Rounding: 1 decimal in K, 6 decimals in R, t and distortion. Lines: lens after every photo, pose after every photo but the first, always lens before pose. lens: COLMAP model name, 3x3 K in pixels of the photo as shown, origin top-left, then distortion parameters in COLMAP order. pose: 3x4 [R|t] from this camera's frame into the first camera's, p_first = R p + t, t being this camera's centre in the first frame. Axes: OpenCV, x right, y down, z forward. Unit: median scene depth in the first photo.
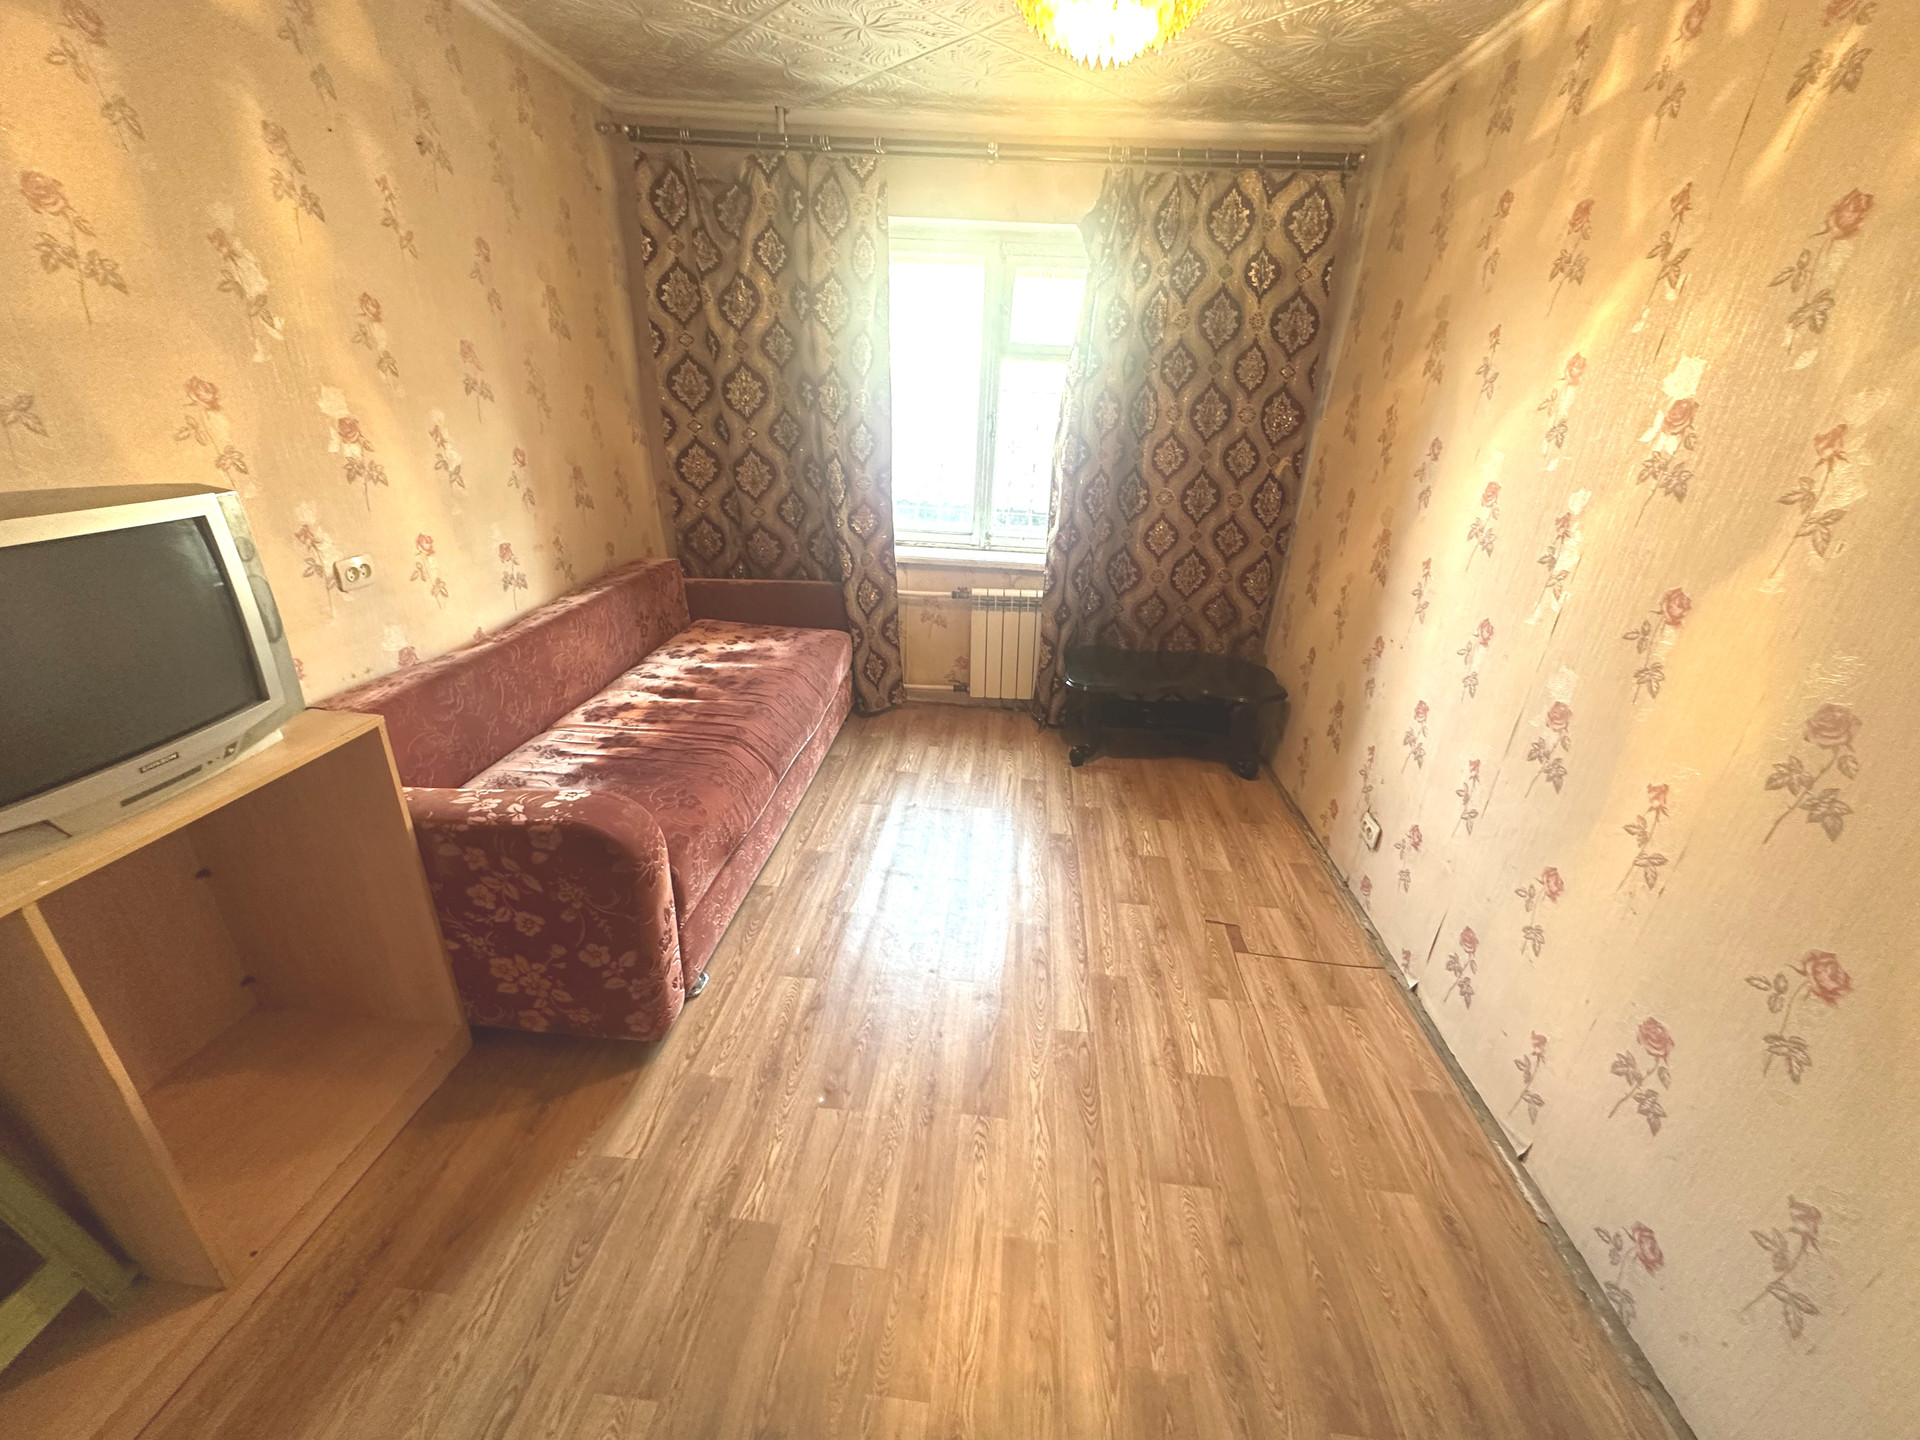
lens RADIAL K [[766.3, 0, 959.6], [0, 766.3, 720.1], [0, 0, 1]] dist [-0.003332, 0.000684]
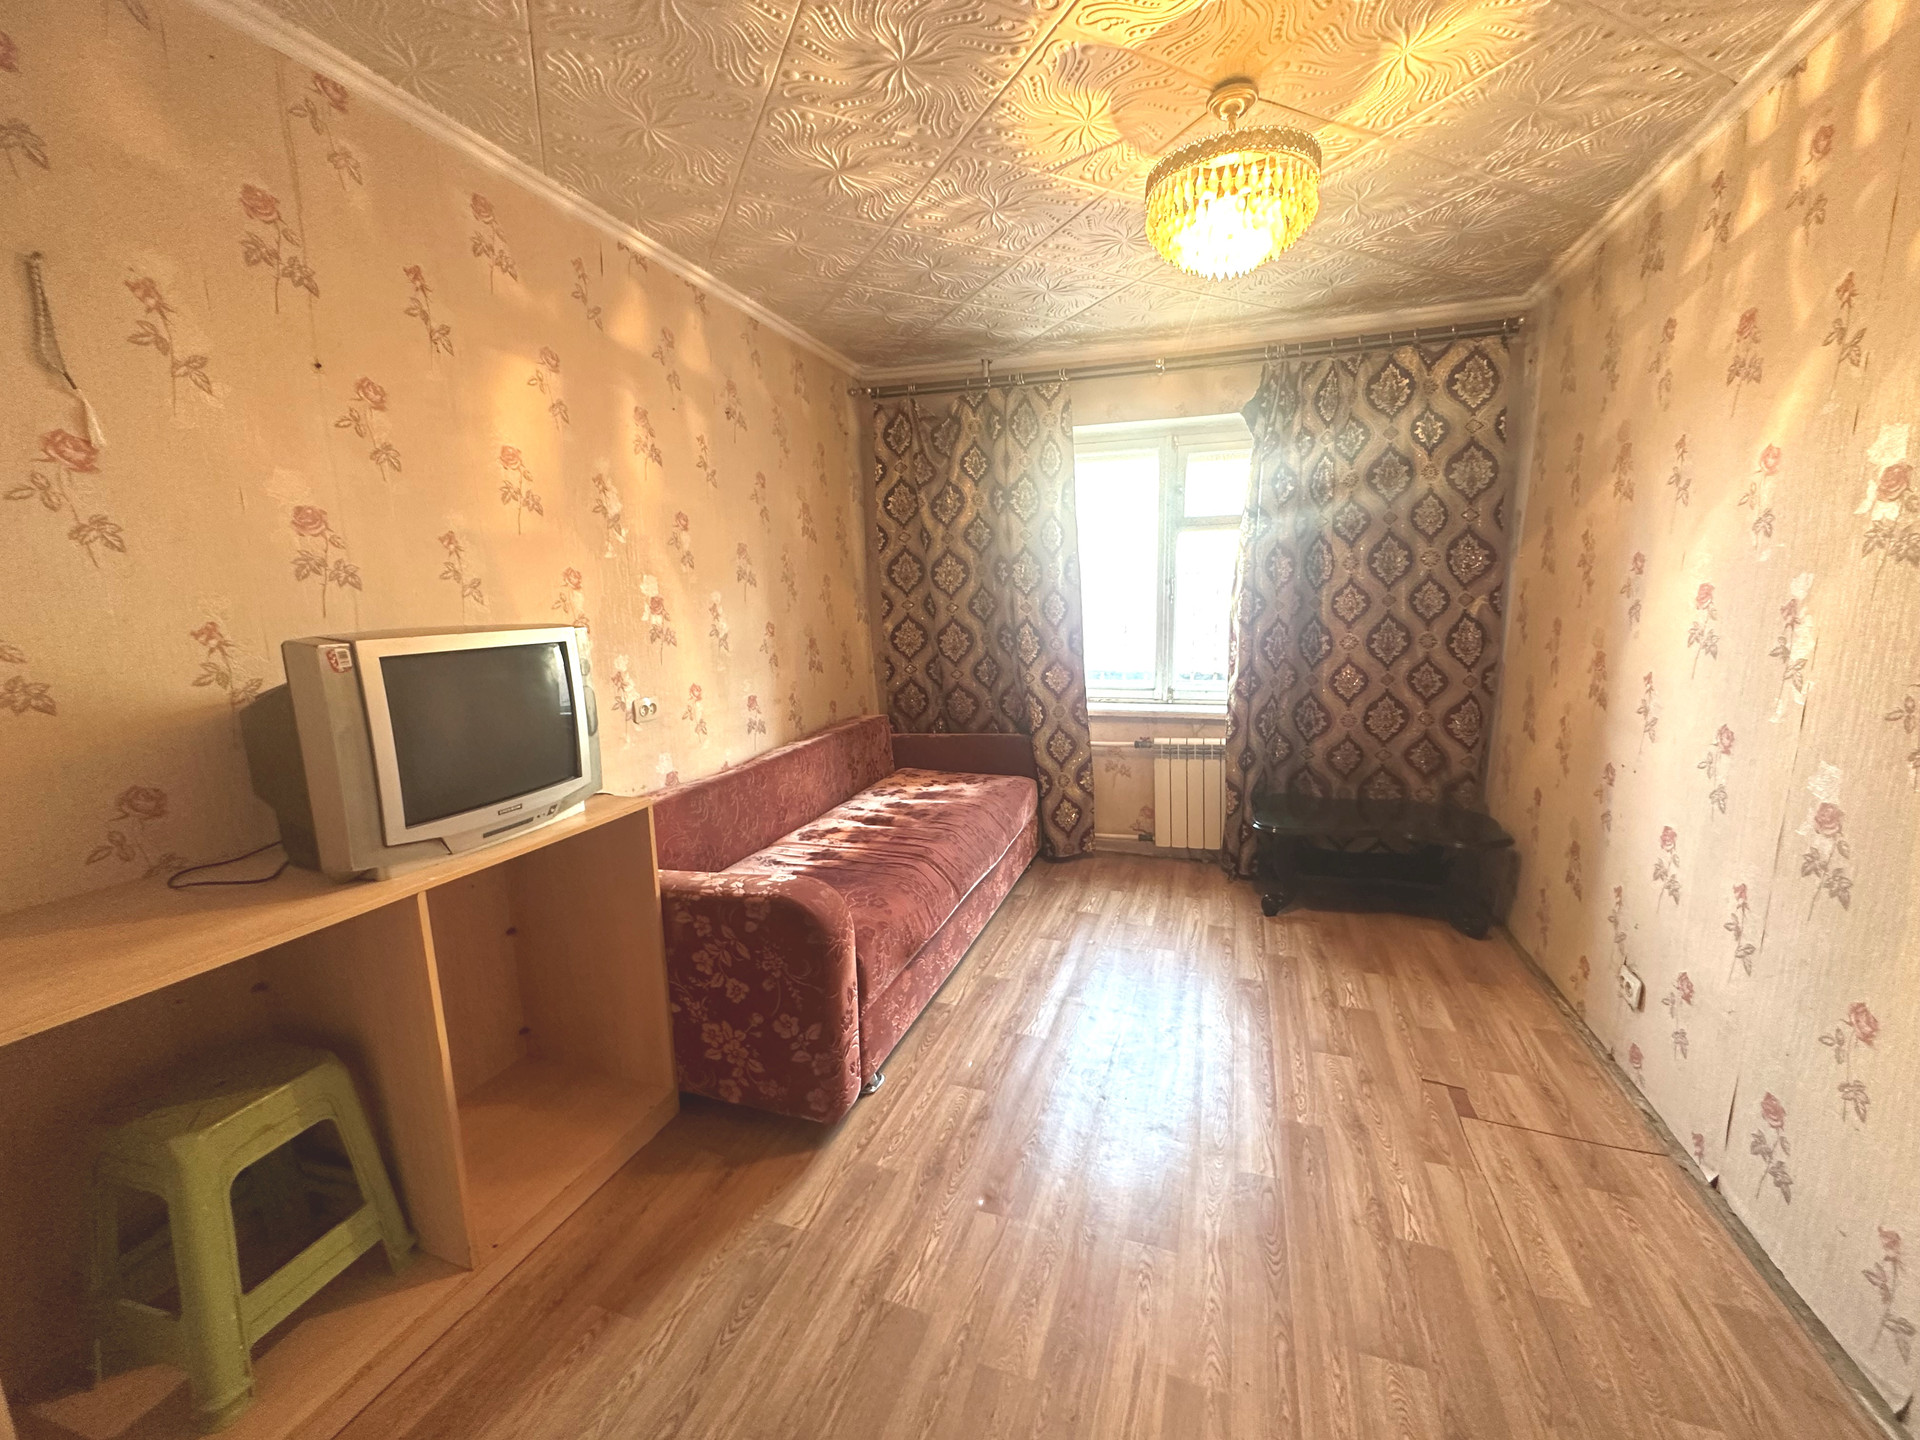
lens RADIAL K [[766.3, 0, 960.1], [0, 766.3, 720.8], [0, 0, 1]] dist [-0.003332, 0.000684]
pose [[0.966198, -0.022251, -0.256838, 0.050637], [-0.040832, 0.970484, -0.237685, 0.108247], [0.254546, 0.240138, 0.936771, -0.067181]]
